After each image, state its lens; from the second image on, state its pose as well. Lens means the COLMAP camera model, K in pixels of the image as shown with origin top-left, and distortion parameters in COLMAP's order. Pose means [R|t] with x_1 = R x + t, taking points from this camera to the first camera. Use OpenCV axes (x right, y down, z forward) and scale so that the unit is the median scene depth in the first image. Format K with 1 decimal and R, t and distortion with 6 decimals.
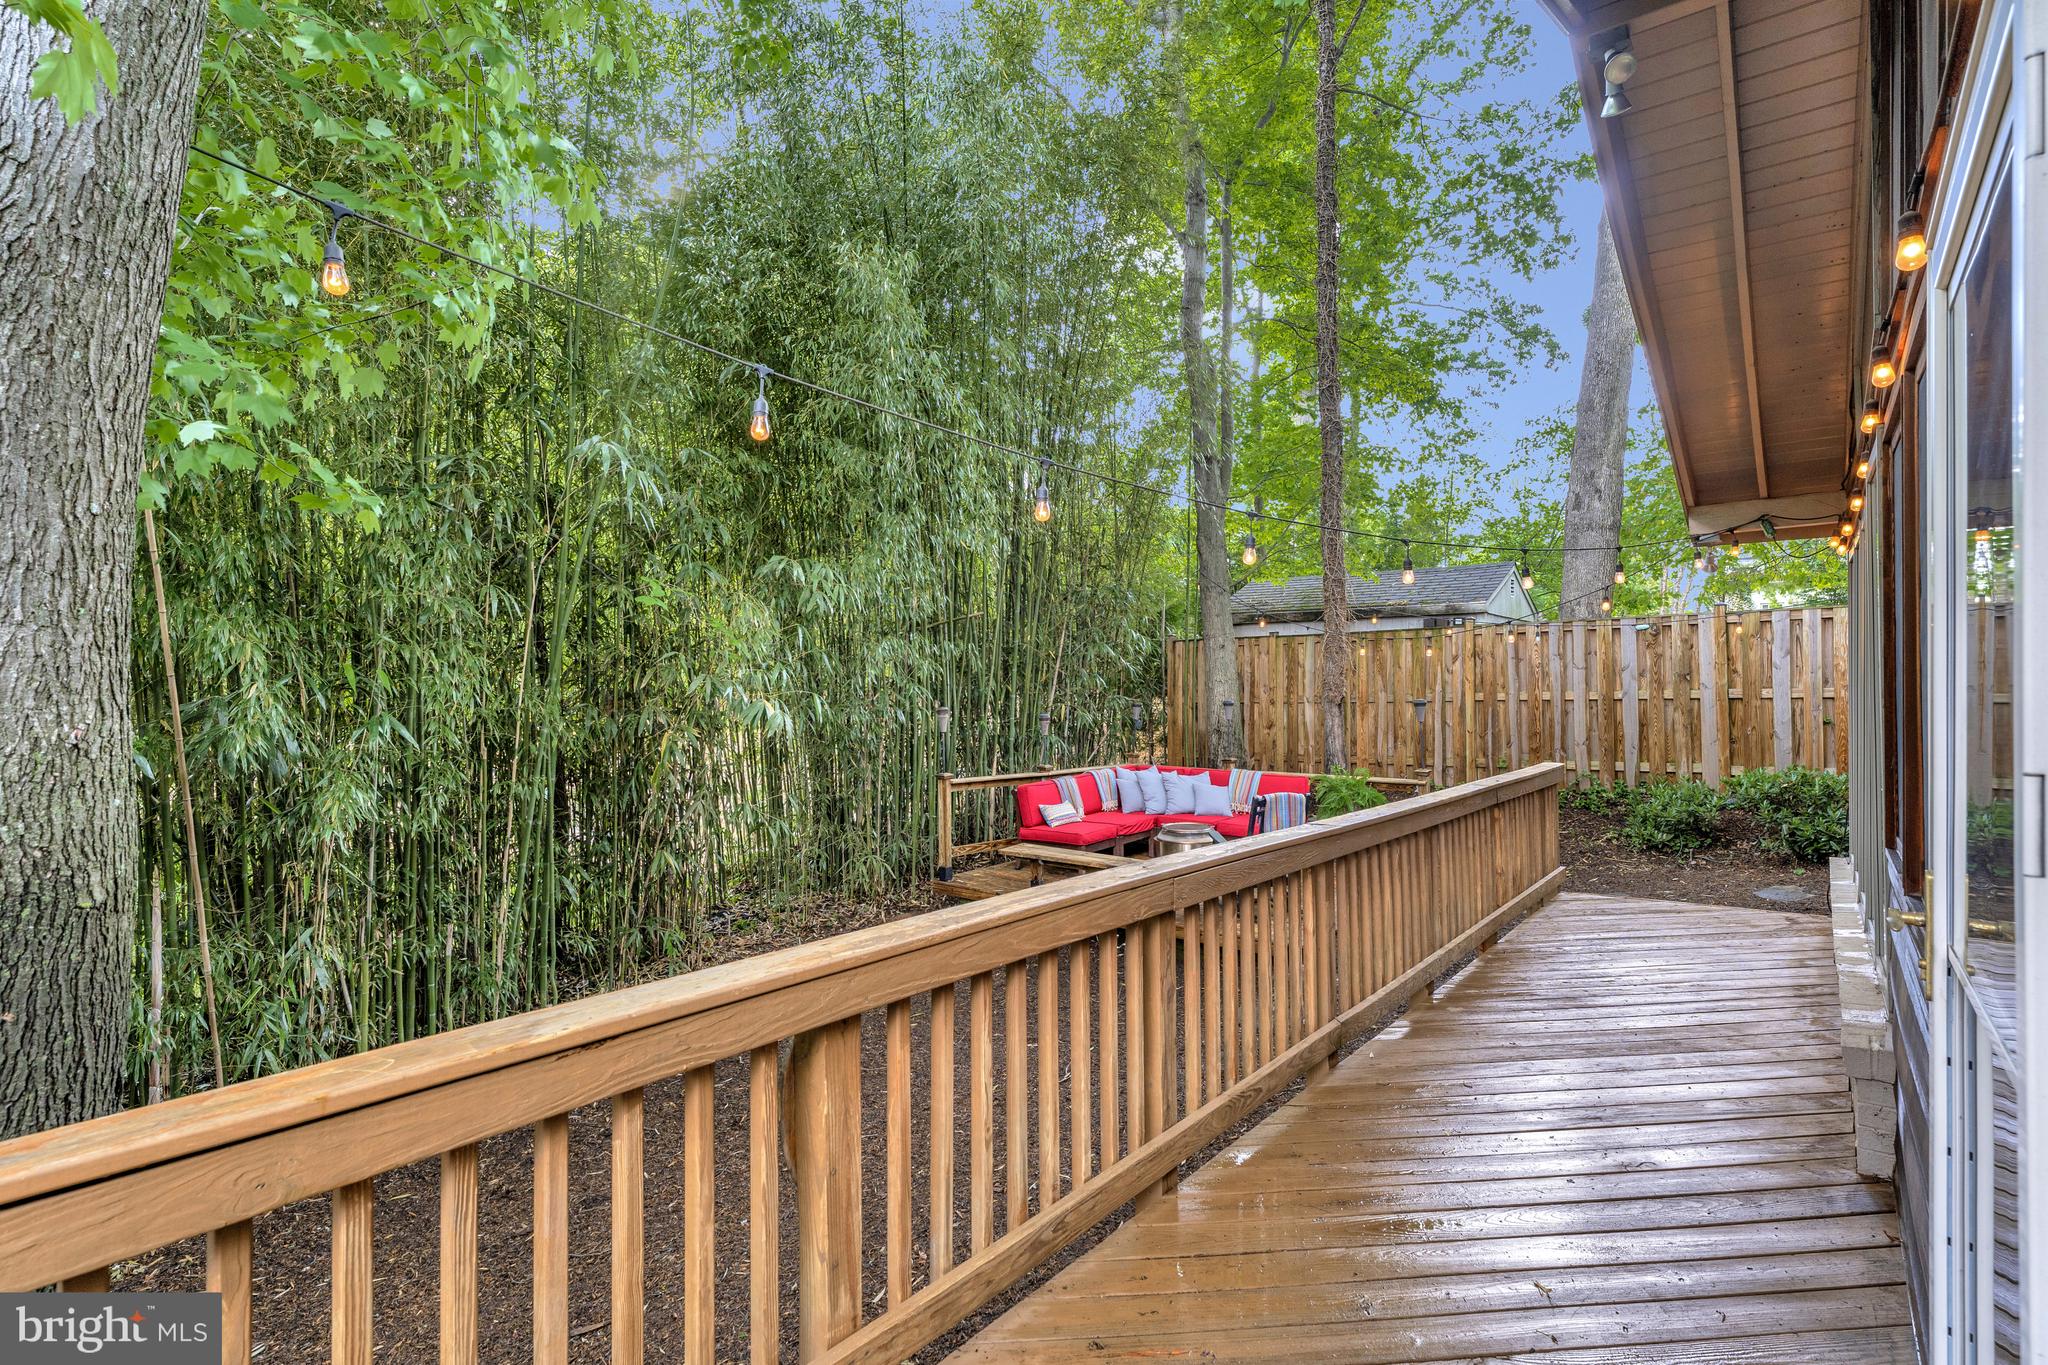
lens RADIAL K [[992.6, 0, 1024.0], [0, 992.6, 682.5], [0, 0, 1]] dist [0.000069, 0.000024]
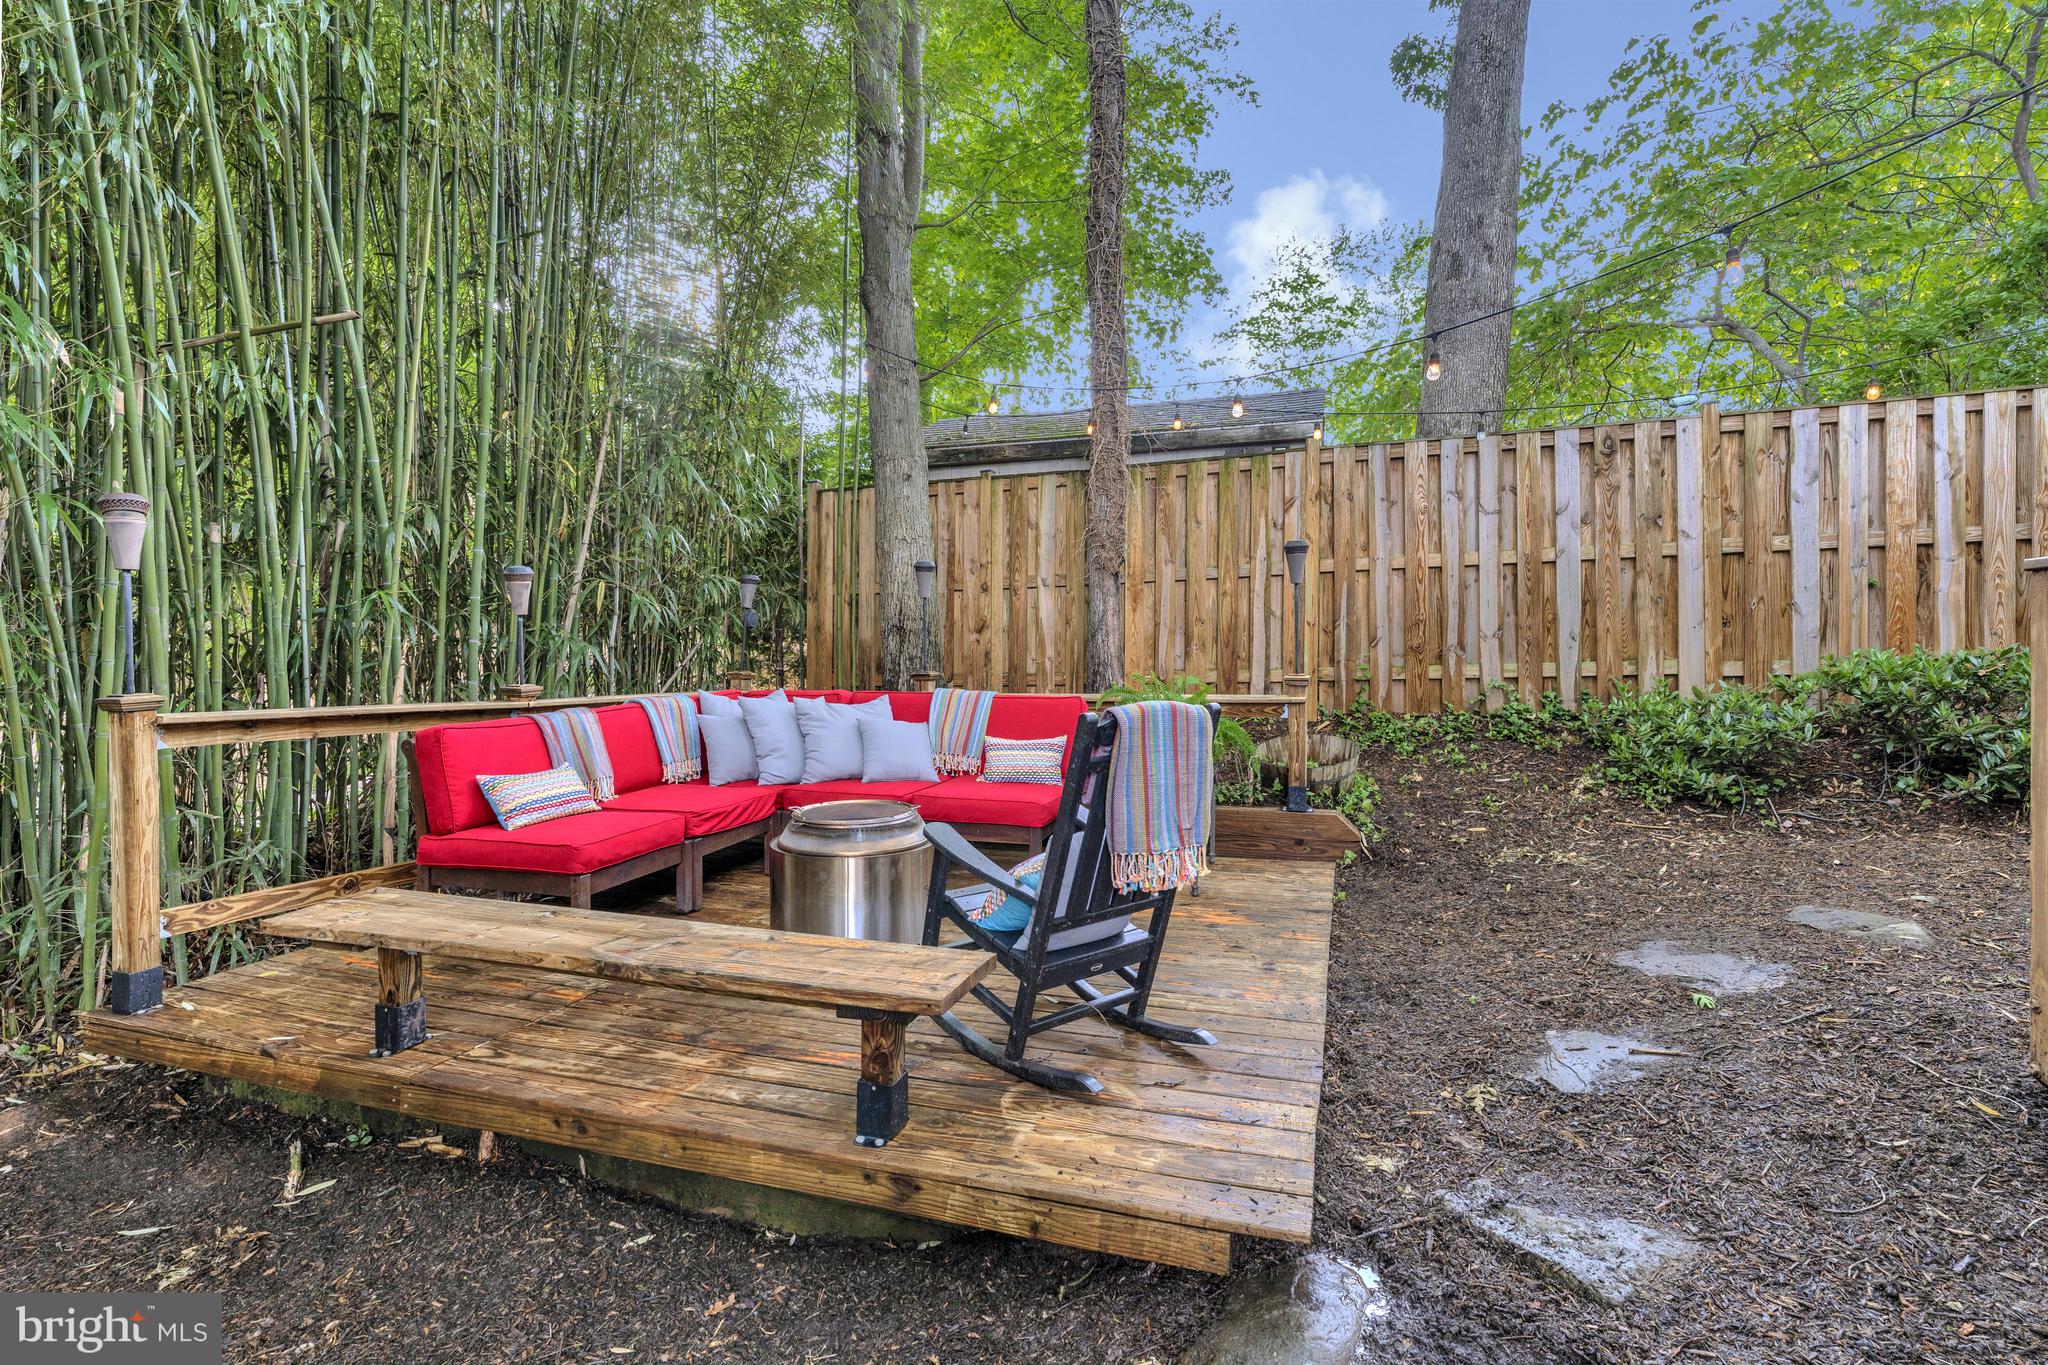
lens RADIAL K [[911.2, 0, 1028.6], [0, 911.2, 663.2], [0, 0, 1]] dist [-0.001108, 0.000033]
pose [[0.929157, -0.000707, 0.369684, 0.081645], [-0.000456, 0.999995, 0.003059, 0.073087], [-0.369684, -0.003011, 0.929152, 0.549489]]
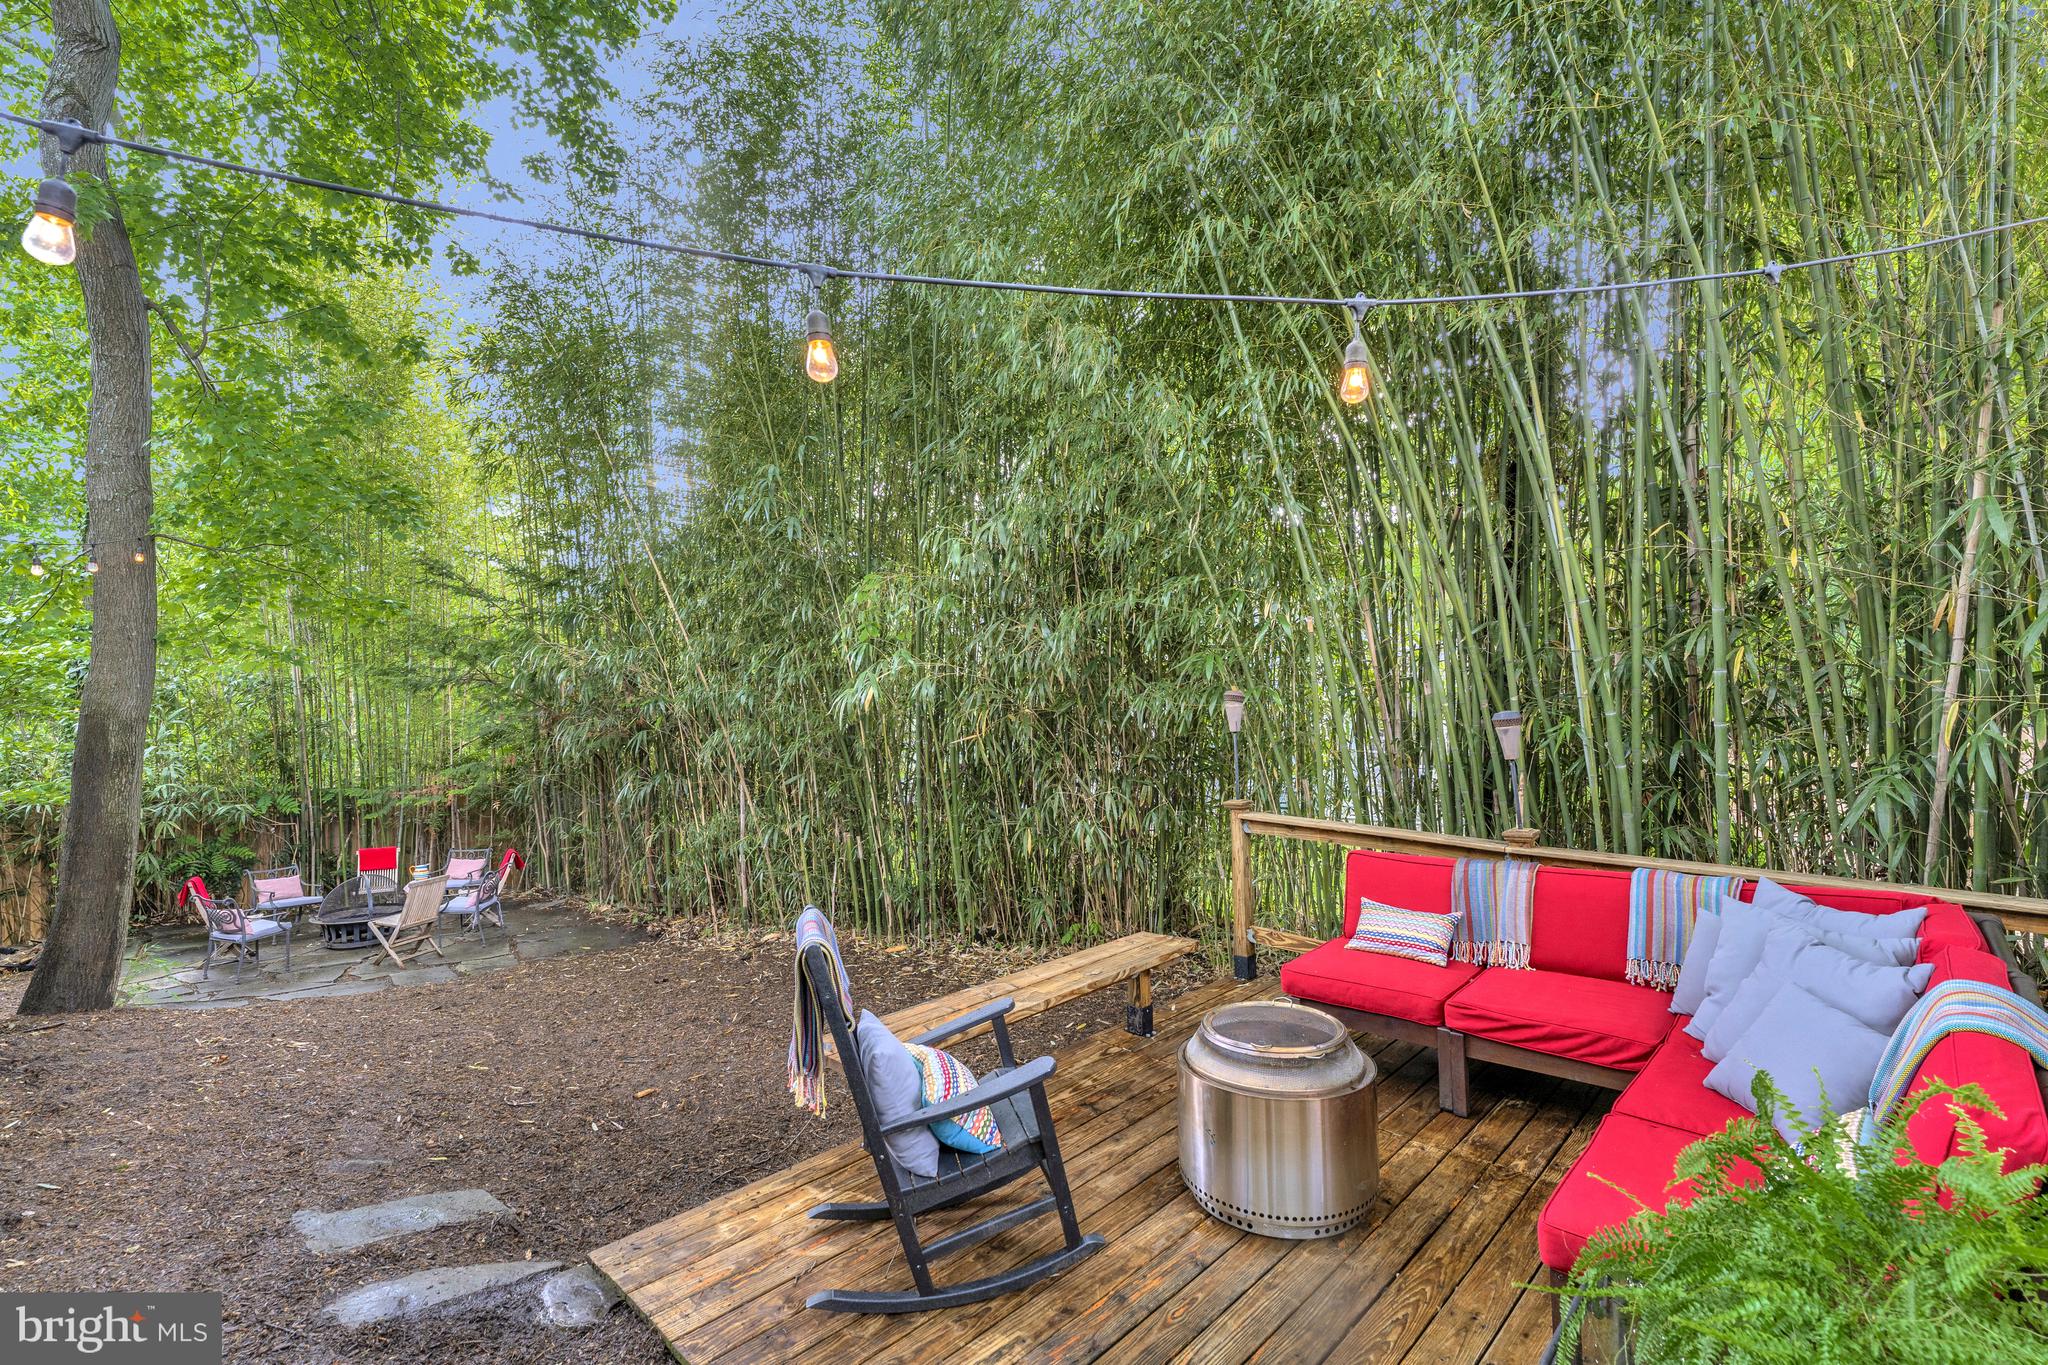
lens RADIAL K [[915.0, 0, 1024.0], [0, 915.0, 682.5], [0, 0, 1]] dist [0.000036, 0.000016]
pose [[-0.079977, -0.018016, -0.996634, 0.436598], [0.003823, 0.999824, -0.018380, 0.026500], [0.996789, -0.005280, -0.079894, 0.824992]]
